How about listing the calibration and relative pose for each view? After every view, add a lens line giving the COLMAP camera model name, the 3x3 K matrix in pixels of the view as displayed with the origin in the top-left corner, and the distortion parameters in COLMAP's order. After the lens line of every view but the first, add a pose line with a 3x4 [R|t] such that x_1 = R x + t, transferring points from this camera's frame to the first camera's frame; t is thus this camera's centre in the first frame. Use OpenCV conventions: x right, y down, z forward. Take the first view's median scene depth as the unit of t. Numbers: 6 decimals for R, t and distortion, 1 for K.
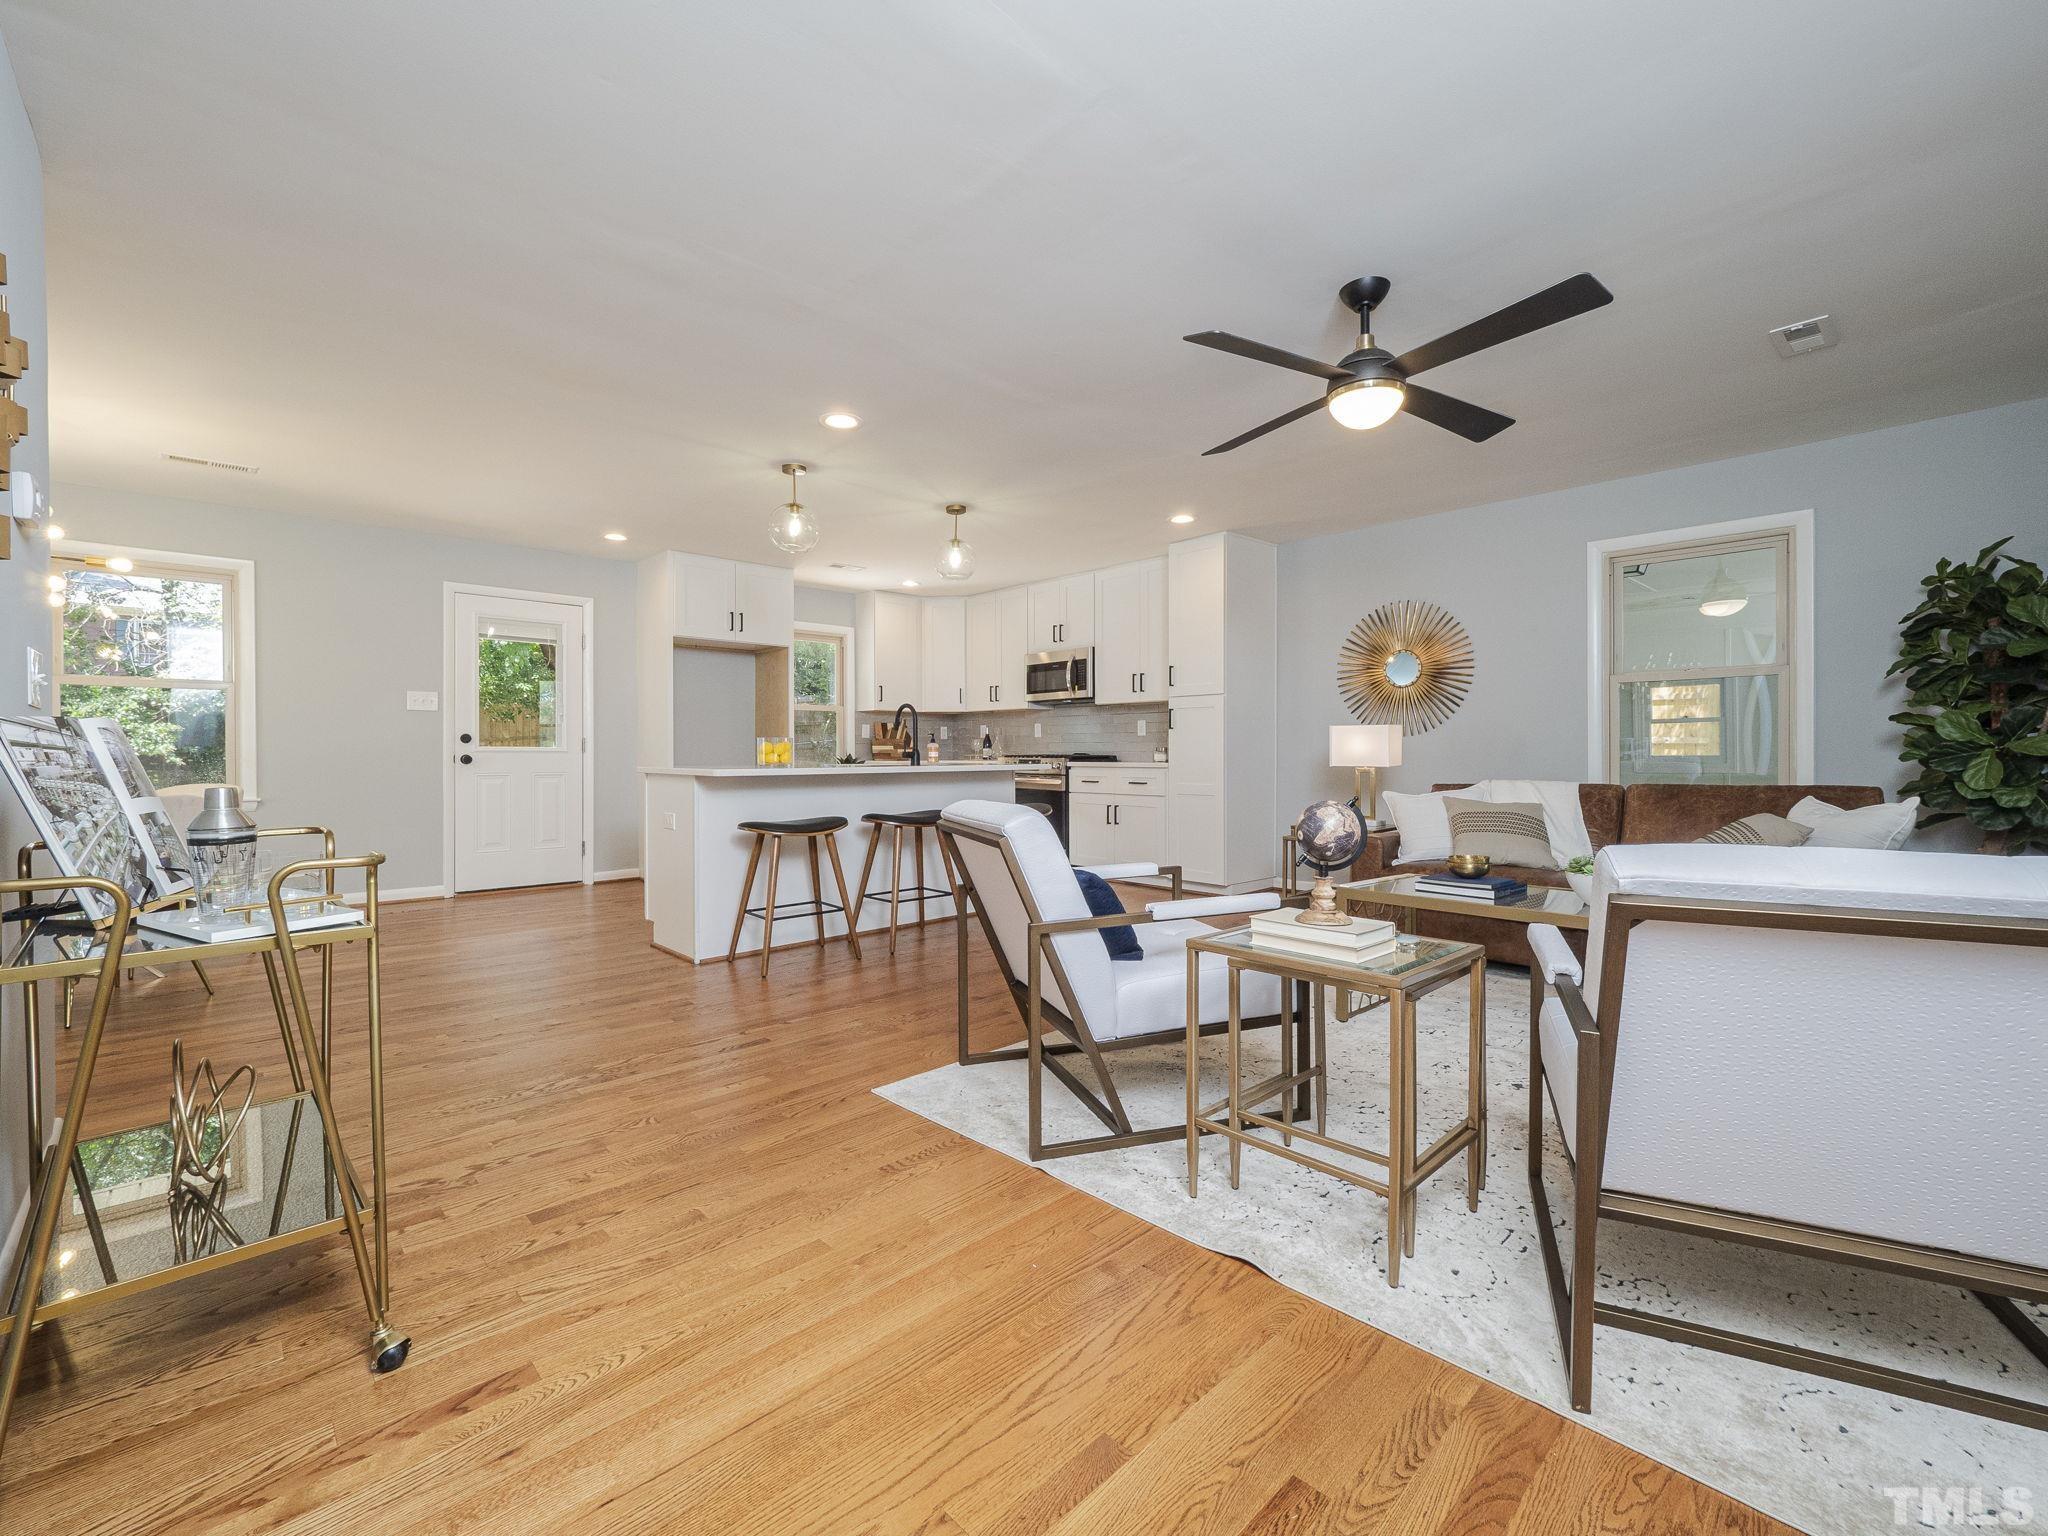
lens RADIAL K [[896.5, 0, 1029.8], [0, 896.5, 762.6], [0, 0, 1]] dist [-0.002447, -0.000329]
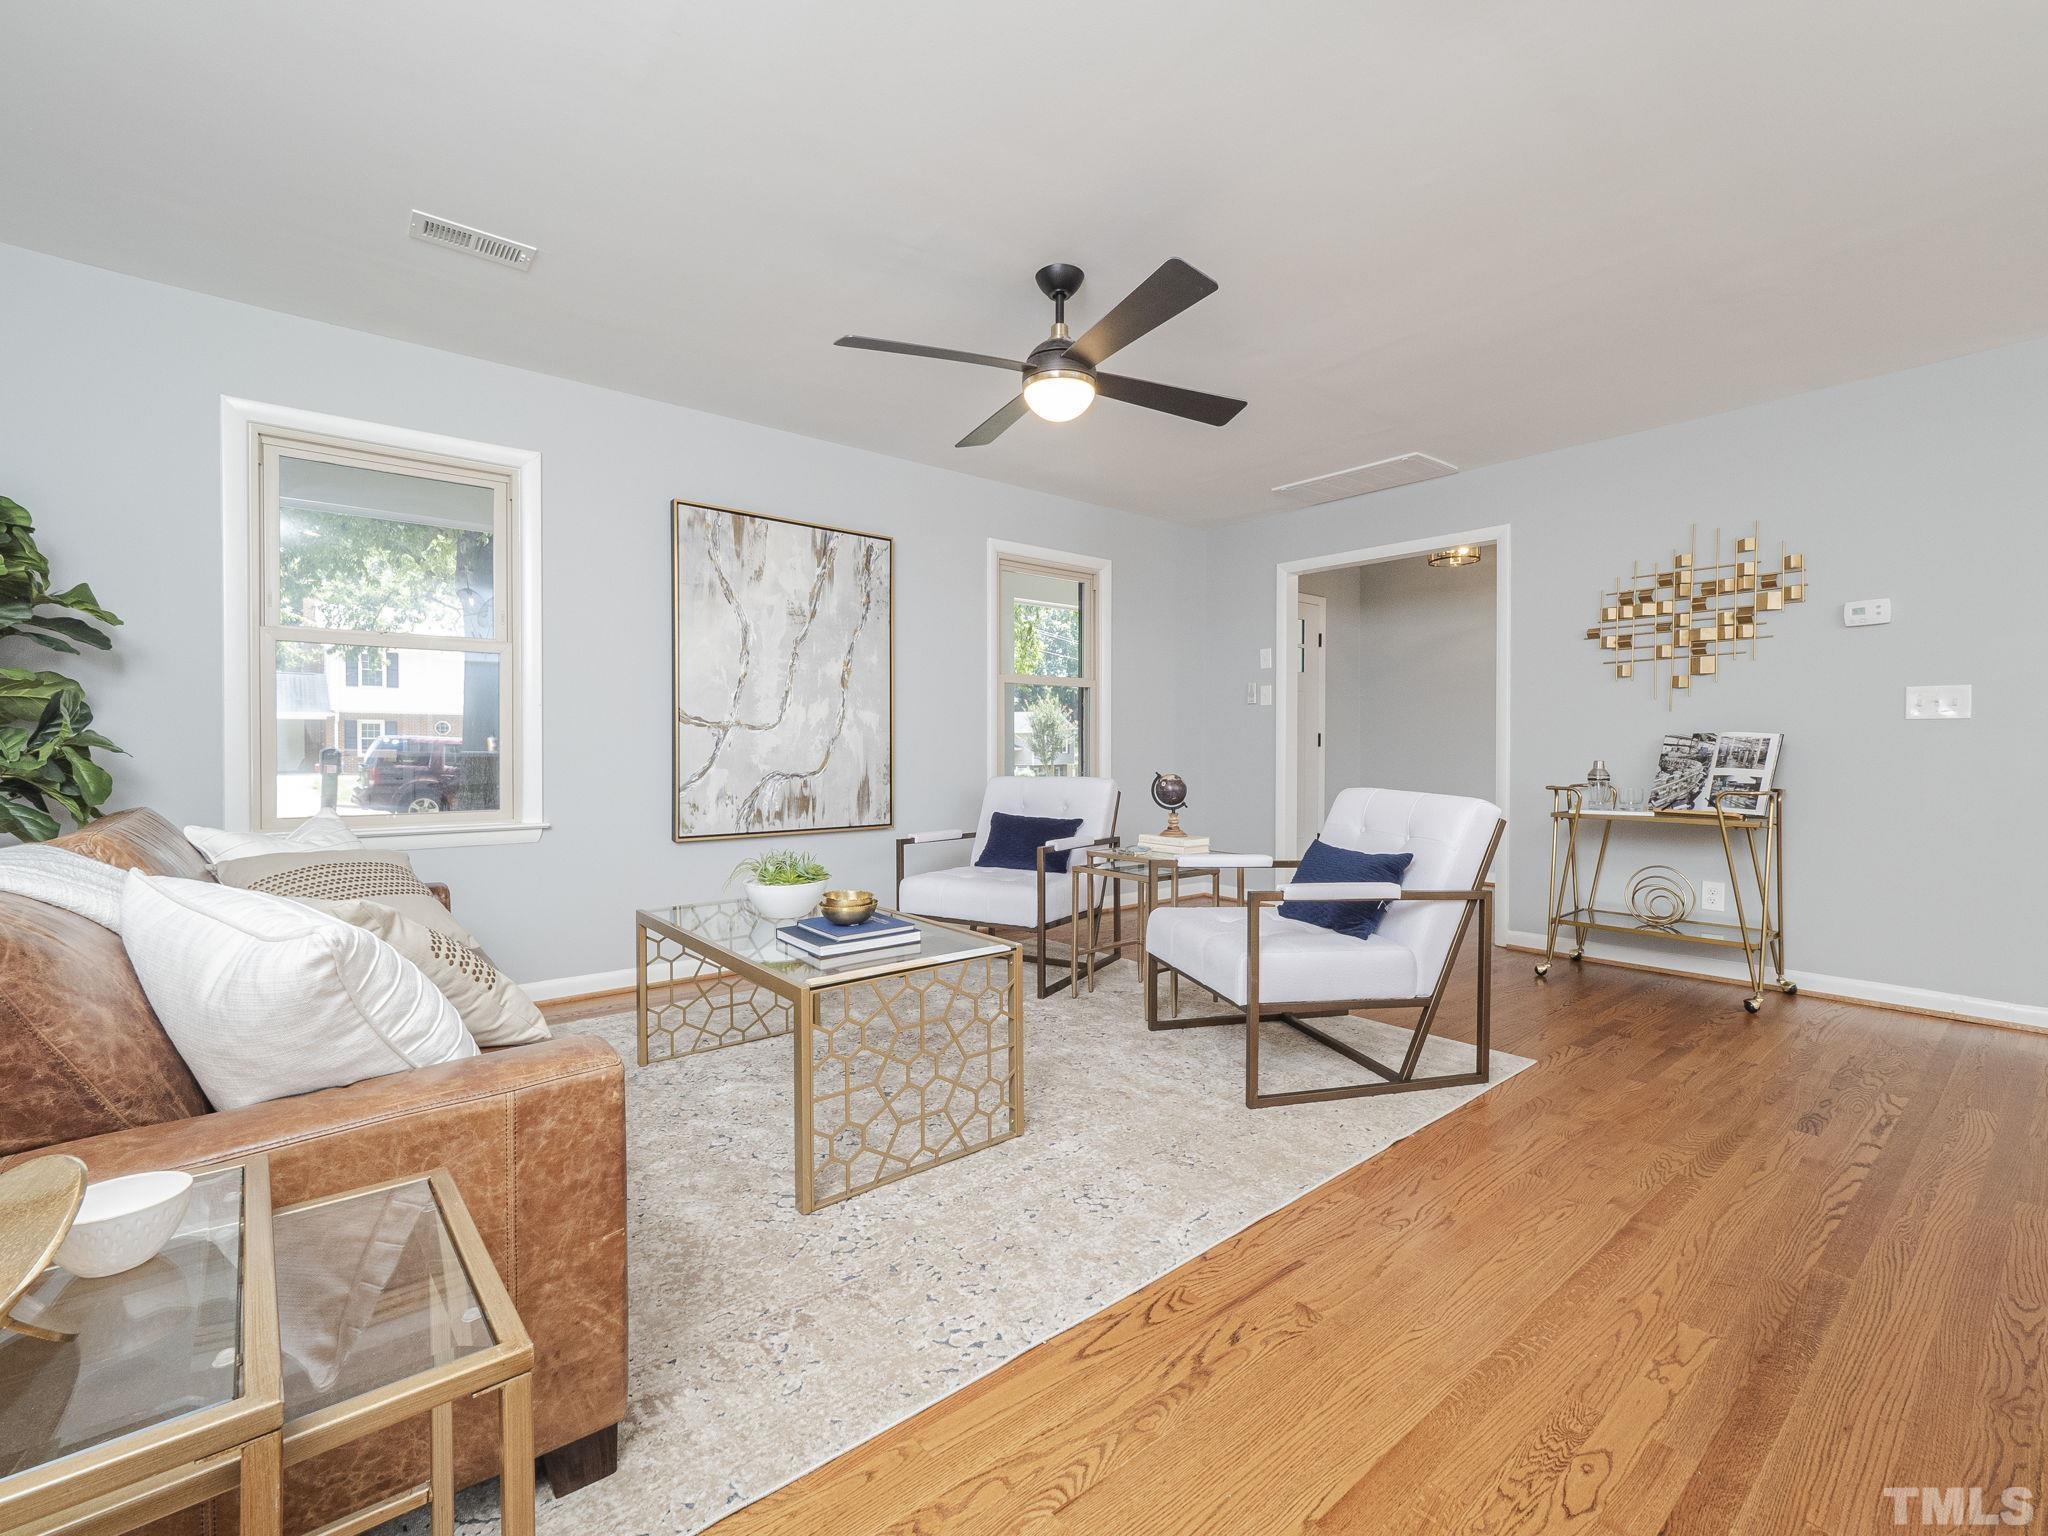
lens RADIAL K [[890.5, 0, 1044.1], [0, 890.5, 761.7], [0, 0, 1]] dist [-0.001099, -0.000142]
pose [[-0.996565, 0.001727, 0.082794, 0.133656], [0.004014, 0.999615, 0.027456, -0.010782], [-0.082715, 0.027694, -0.996188, 0.850557]]
